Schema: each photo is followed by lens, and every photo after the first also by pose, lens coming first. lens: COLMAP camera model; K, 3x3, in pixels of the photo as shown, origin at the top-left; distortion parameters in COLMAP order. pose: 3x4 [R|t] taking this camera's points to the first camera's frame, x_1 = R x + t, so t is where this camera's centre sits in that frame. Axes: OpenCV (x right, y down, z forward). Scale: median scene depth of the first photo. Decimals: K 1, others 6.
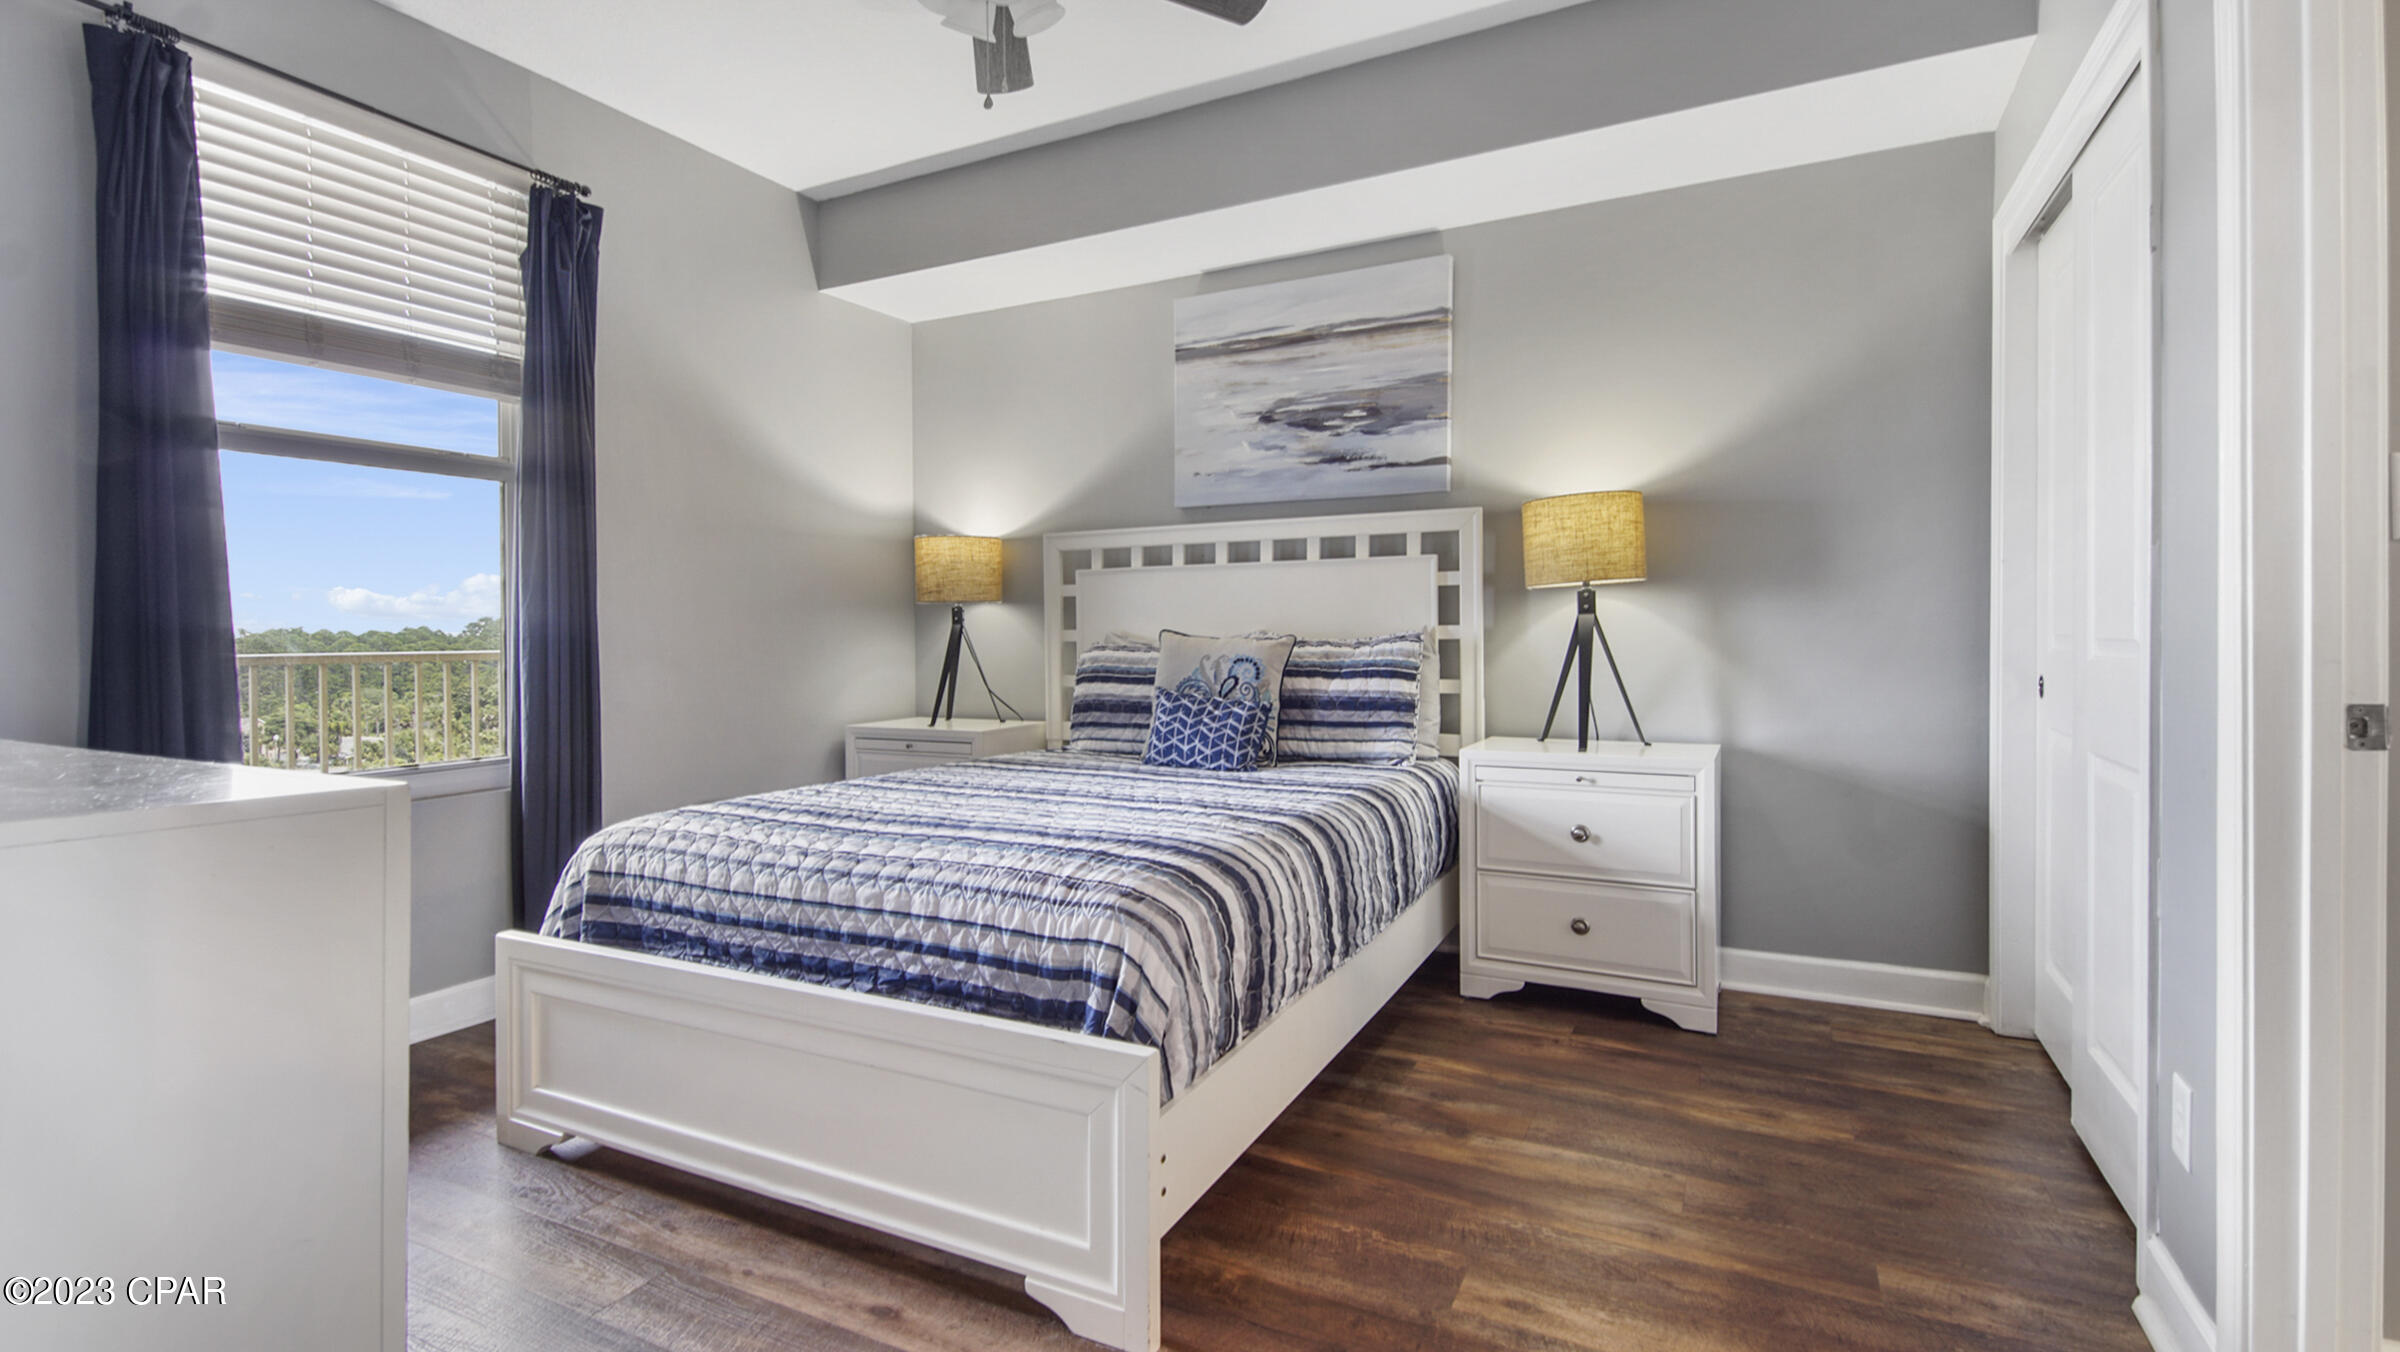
lens RADIAL K [[1067.7, 0, 1197.6], [0, 1067.7, 635.8], [0, 0, 1]] dist [0.036659, -0.021049]
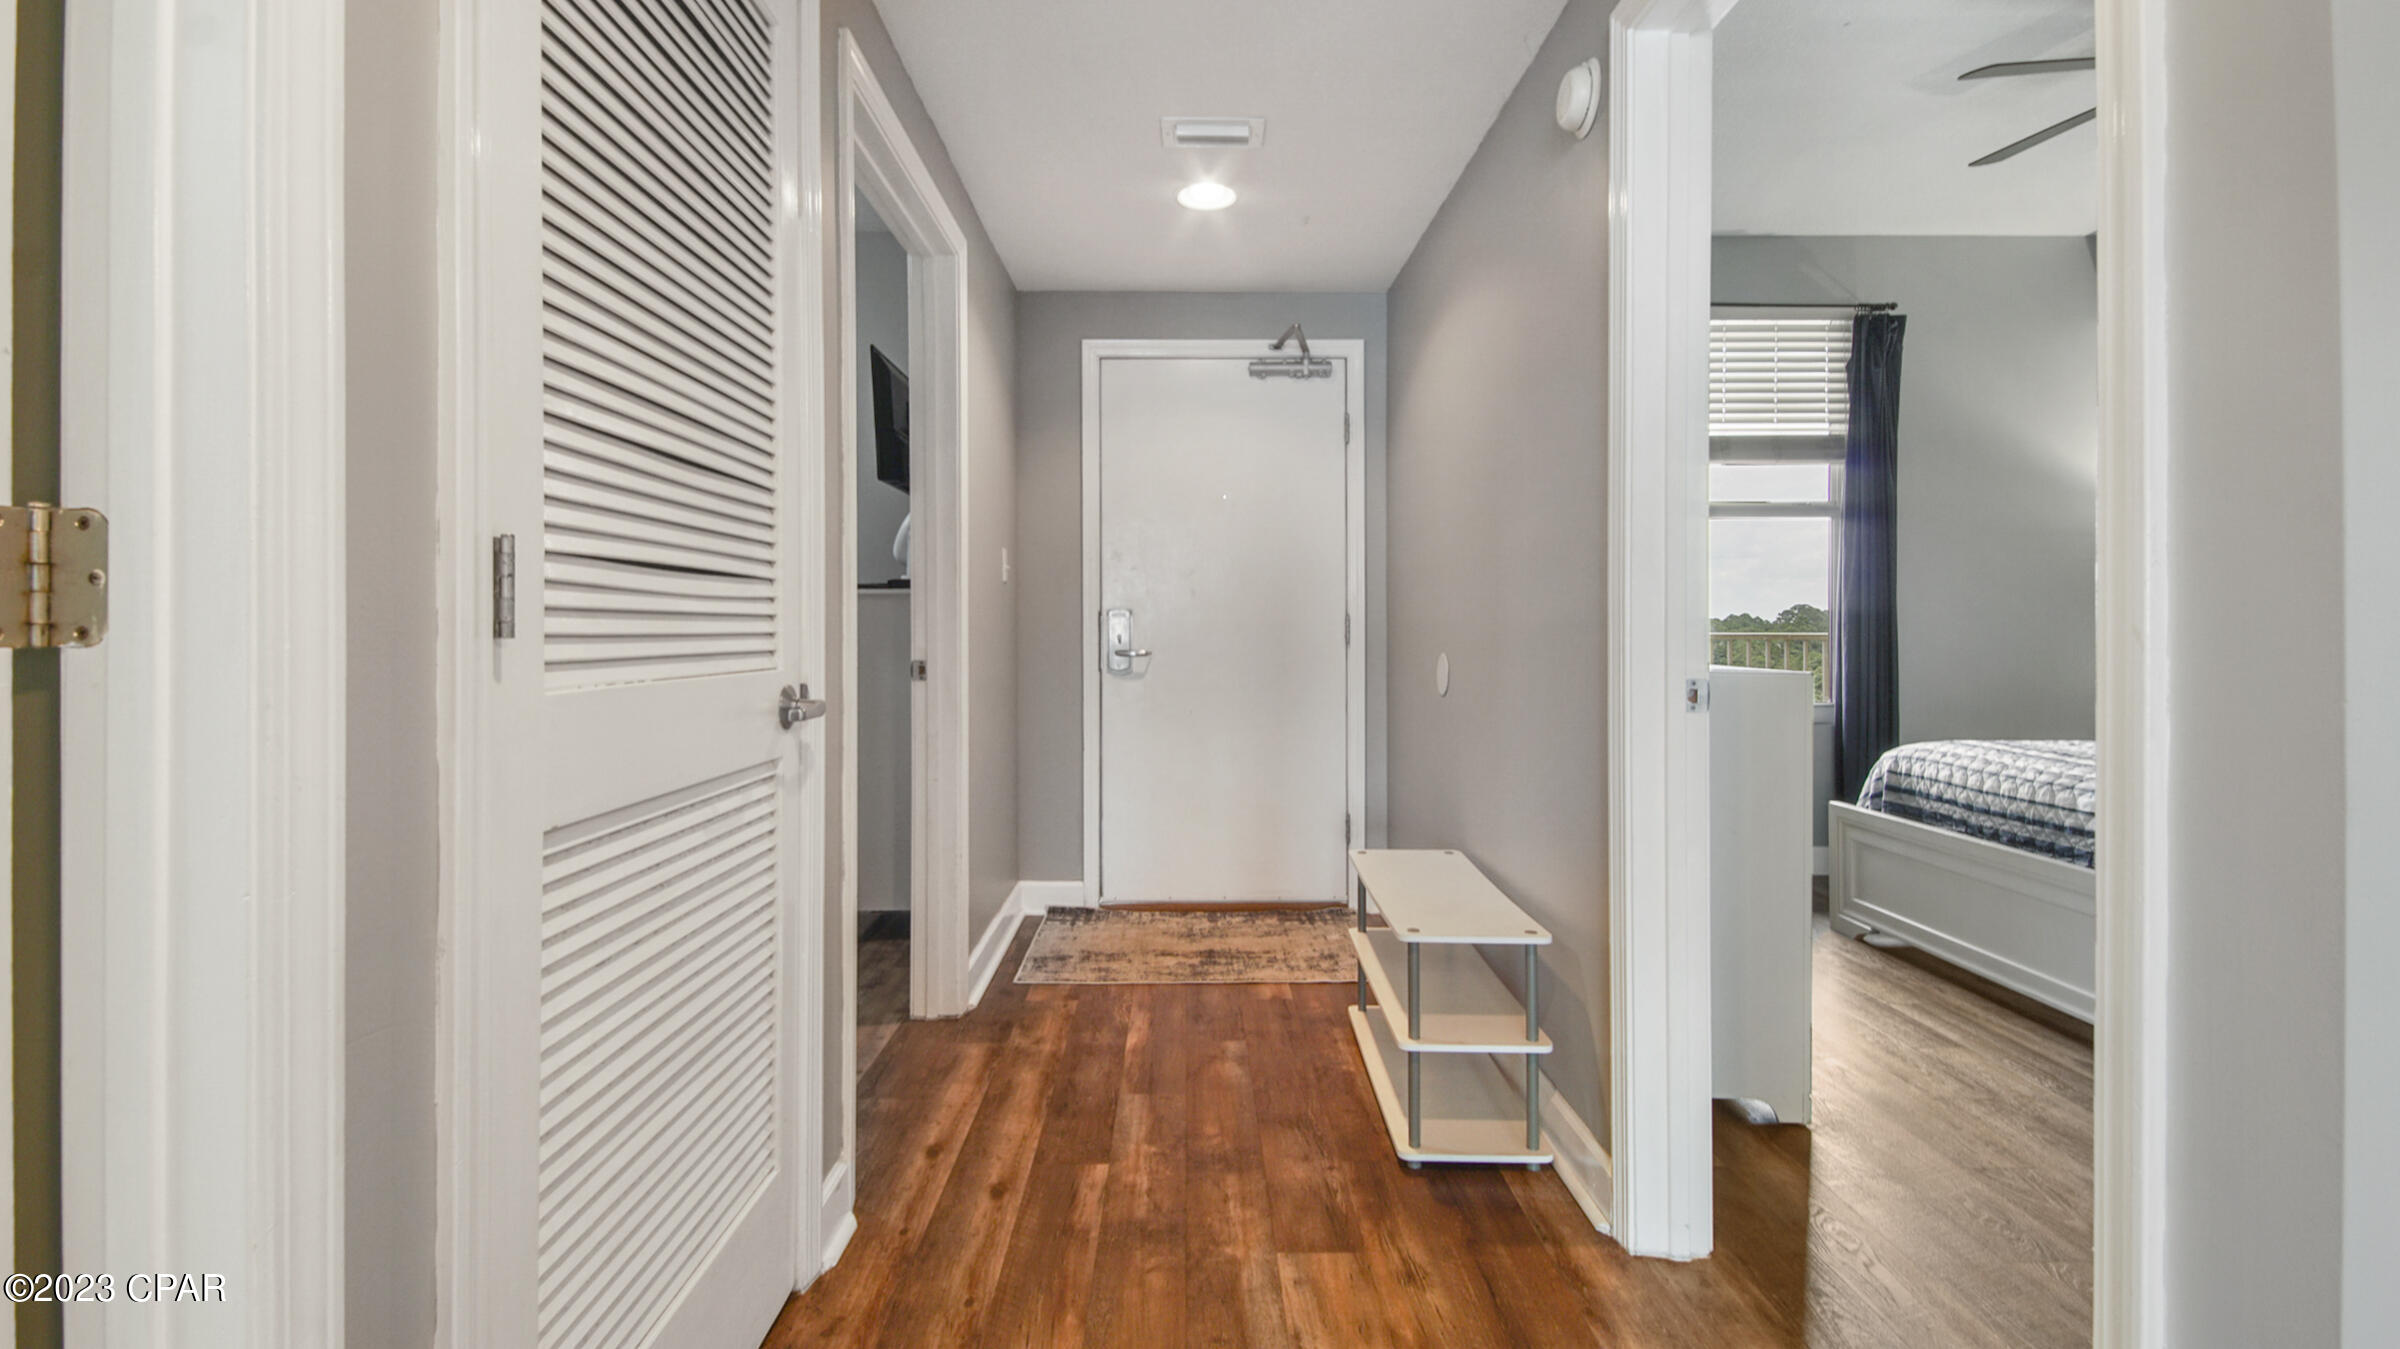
lens RADIAL K [[1060.5, 0, 1228.4], [0, 1060.5, 632.3], [0, 0, 1]] dist [0.046261, -0.020703]
pose [[0.484371, 0.014897, -0.874736, 0.356982], [-0.003609, 0.999881, 0.015030, -0.004692], [0.874855, -0.004123, 0.484367, -0.629207]]
